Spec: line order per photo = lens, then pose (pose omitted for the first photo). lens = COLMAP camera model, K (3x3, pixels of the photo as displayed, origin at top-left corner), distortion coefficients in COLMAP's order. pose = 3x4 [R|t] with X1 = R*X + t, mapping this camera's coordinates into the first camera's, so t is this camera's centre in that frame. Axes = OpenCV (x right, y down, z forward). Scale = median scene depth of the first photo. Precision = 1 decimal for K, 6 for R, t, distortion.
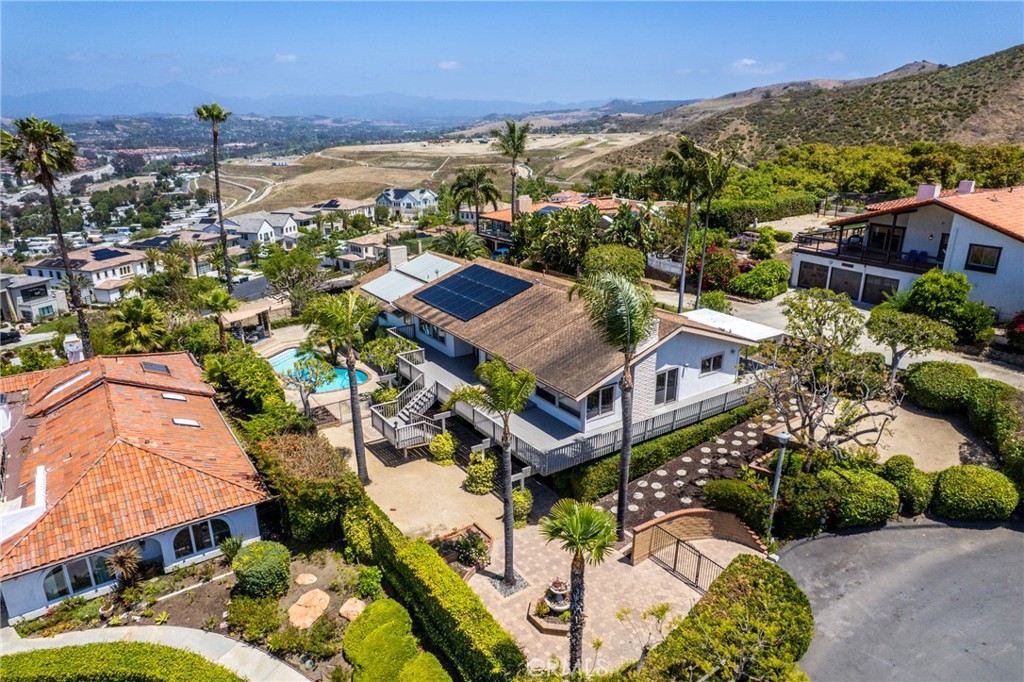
lens RADIAL K [[648.4, 0, 511.0], [0, 648.4, 349.1], [0, 0, 1]] dist [-0.055124, 0.035096]
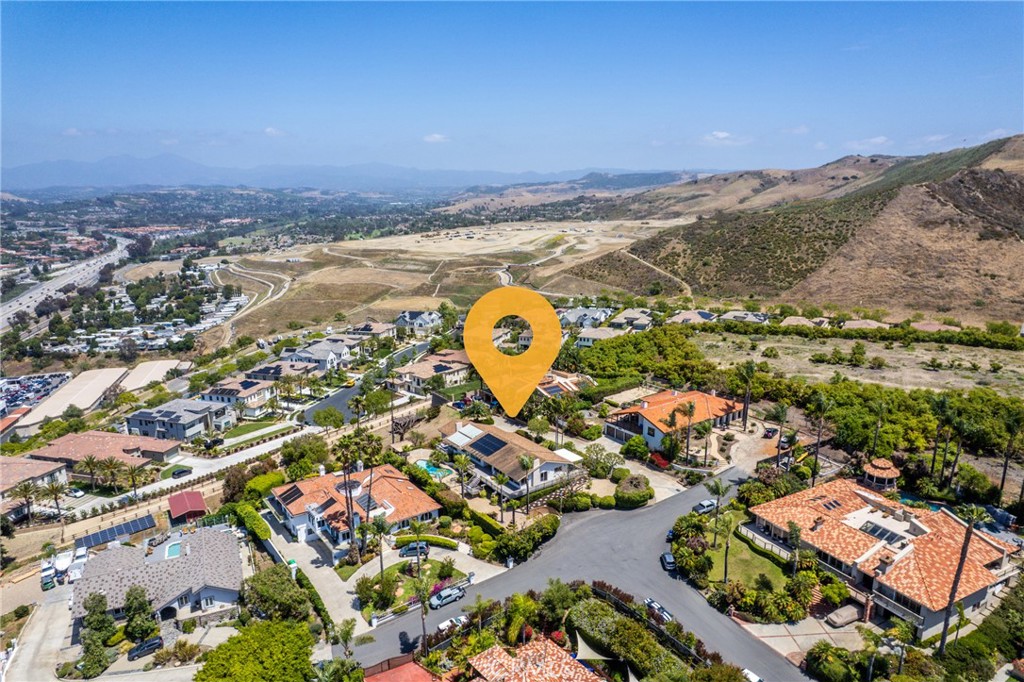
lens RADIAL K [[648.4, 0, 510.8], [0, 648.4, 342.1], [0, 0, 1]] dist [-0.055124, 0.035096]
pose [[0.999625, -0.008635, 0.025983, -0.003870], [0.011355, 0.994258, -0.106405, -0.032877], [-0.024915, 0.106660, 0.993983, -0.287425]]
